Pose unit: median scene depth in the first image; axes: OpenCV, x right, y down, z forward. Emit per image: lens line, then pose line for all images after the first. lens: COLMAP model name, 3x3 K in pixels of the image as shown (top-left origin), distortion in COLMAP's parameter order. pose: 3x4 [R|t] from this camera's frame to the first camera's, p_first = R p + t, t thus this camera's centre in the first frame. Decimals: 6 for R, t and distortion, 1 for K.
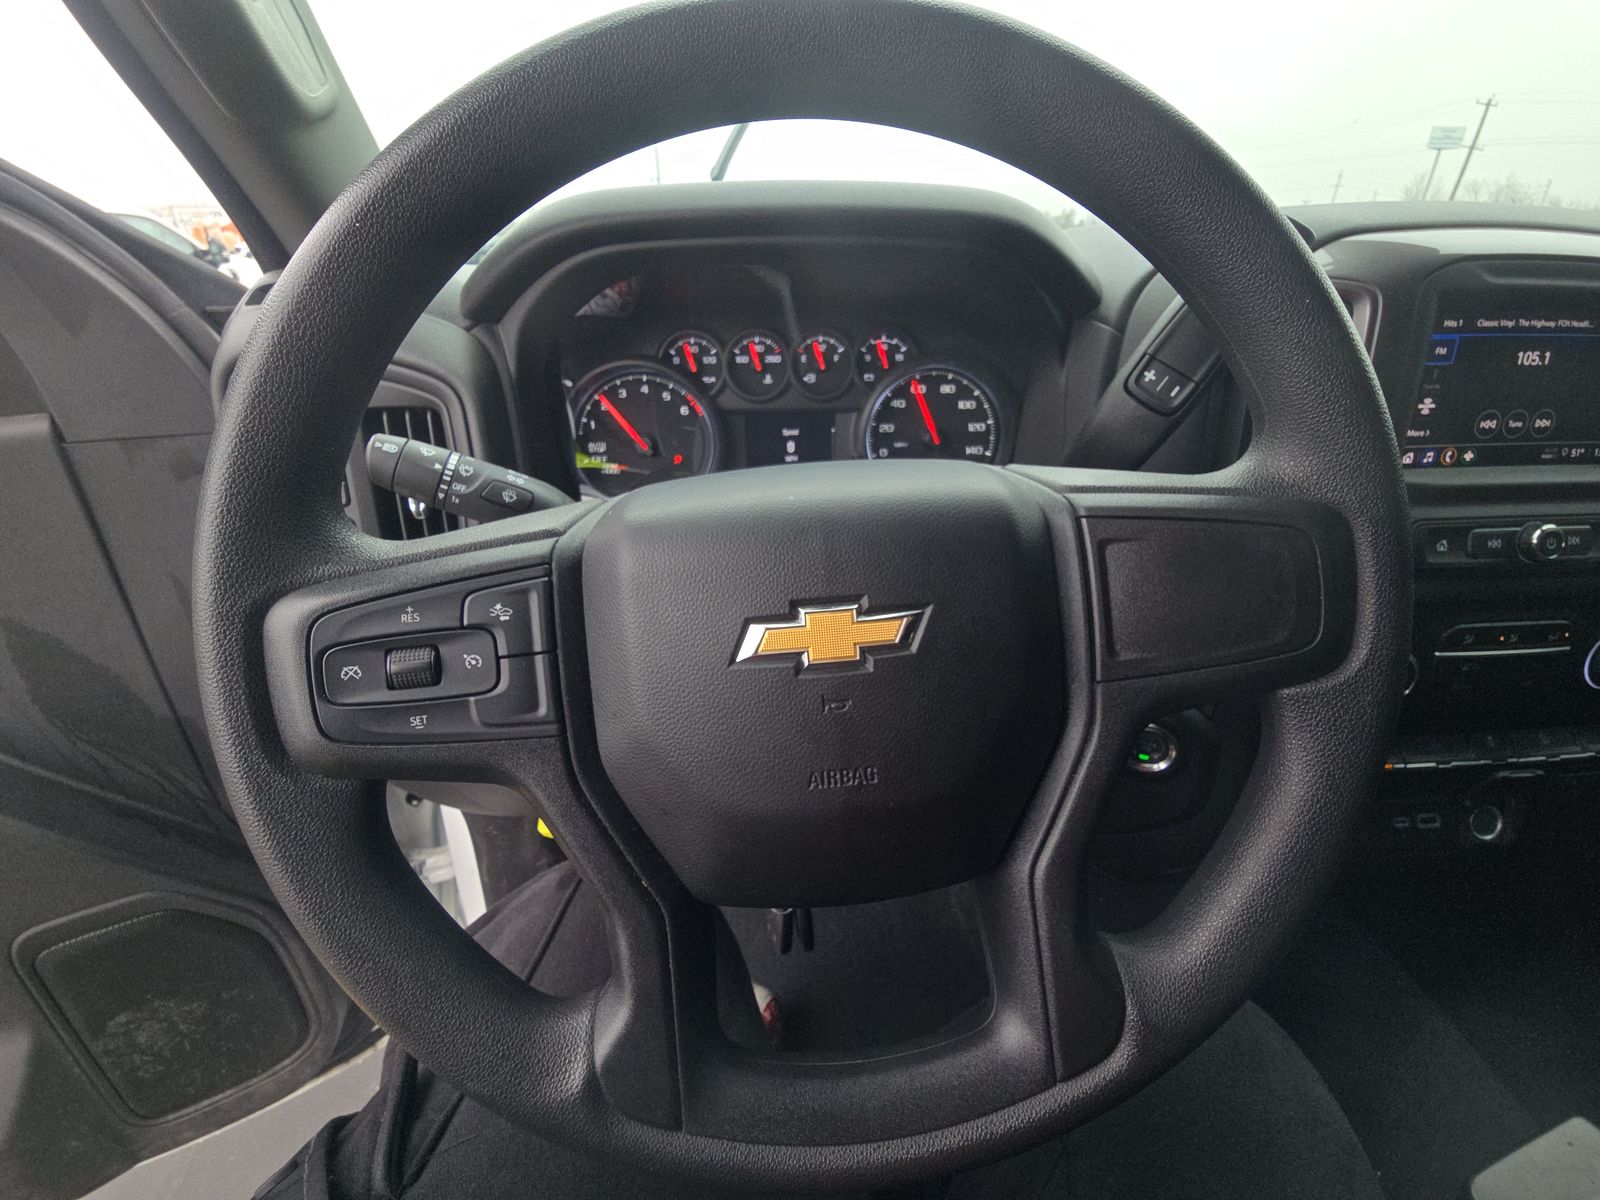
lens RADIAL K [[638.4, 0, 800.0], [0, 638.4, 600.0], [0, 0, 1]] dist [-0.000537, -0.014443]
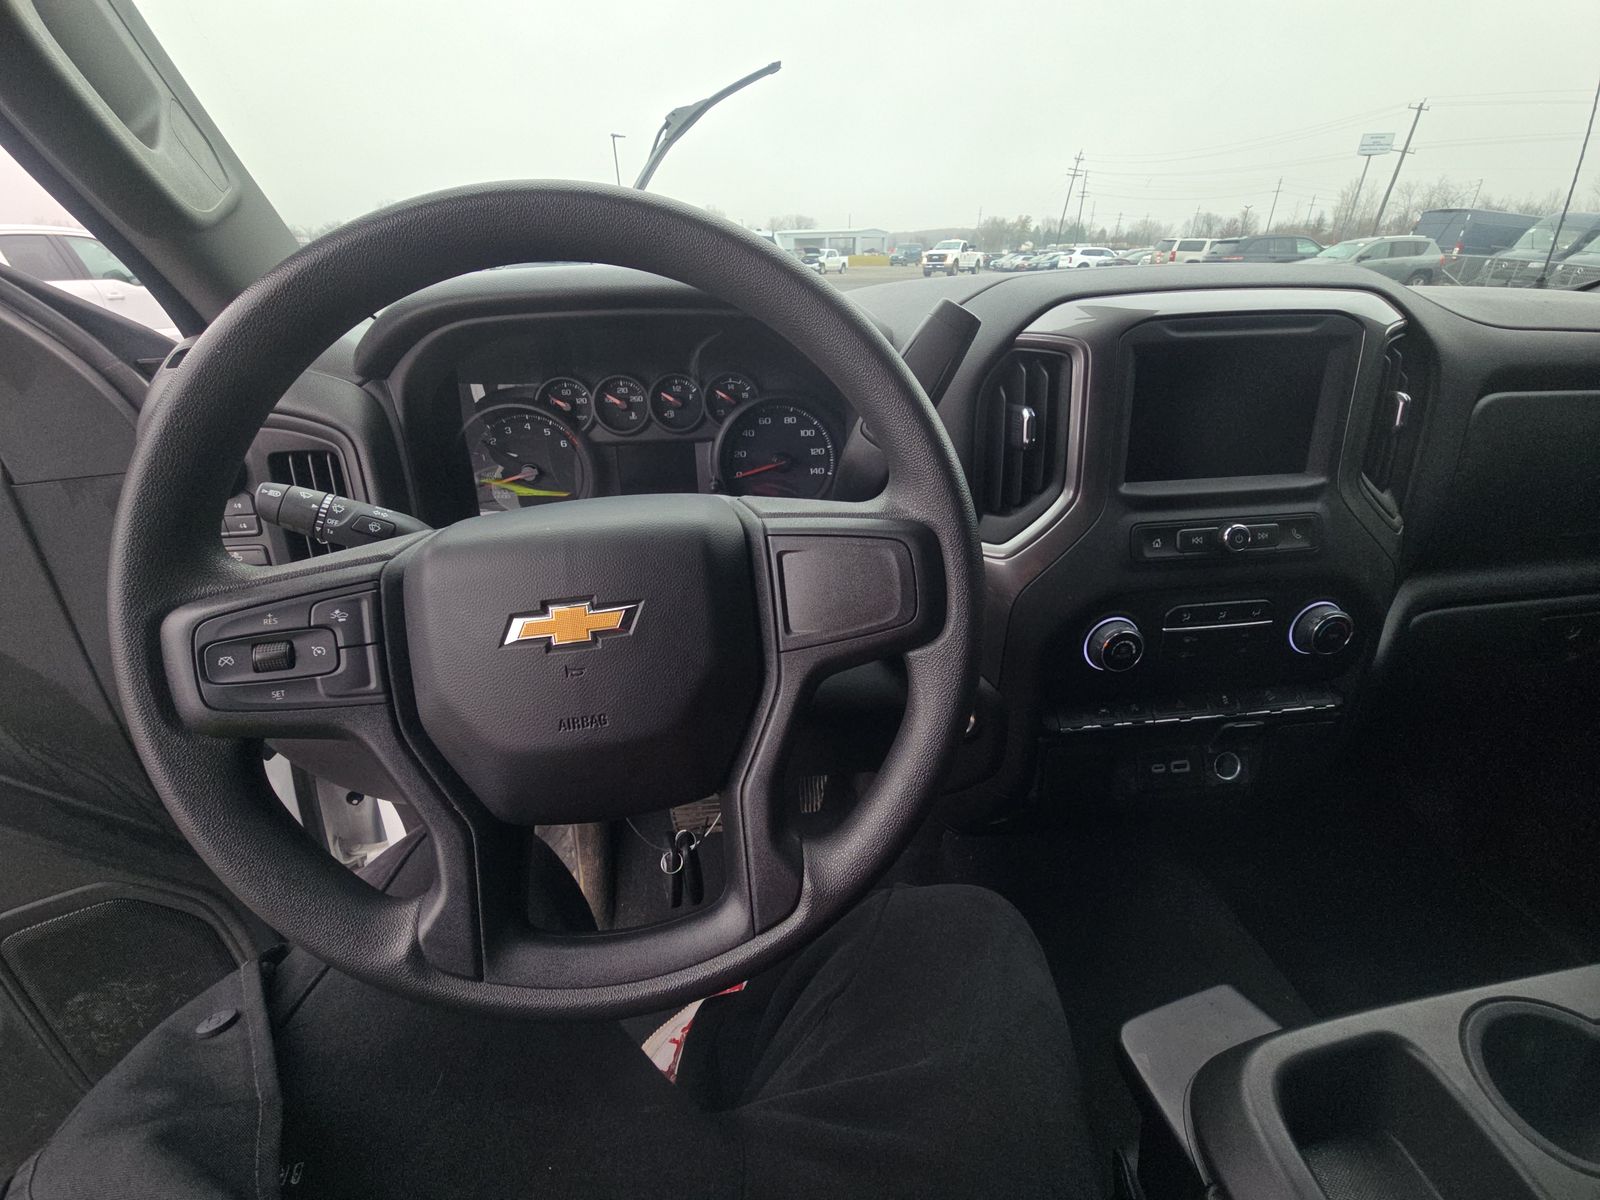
lens RADIAL K [[636.2, 0, 811.5], [0, 636.2, 600.5], [0, 0, 1]] dist [0.003564, -0.015358]
pose [[0.998361, -0.031196, 0.047979, 0.363987], [0.031425, 0.999498, -0.004025, 0.017123], [-0.047830, 0.005526, 0.998840, -0.322215]]
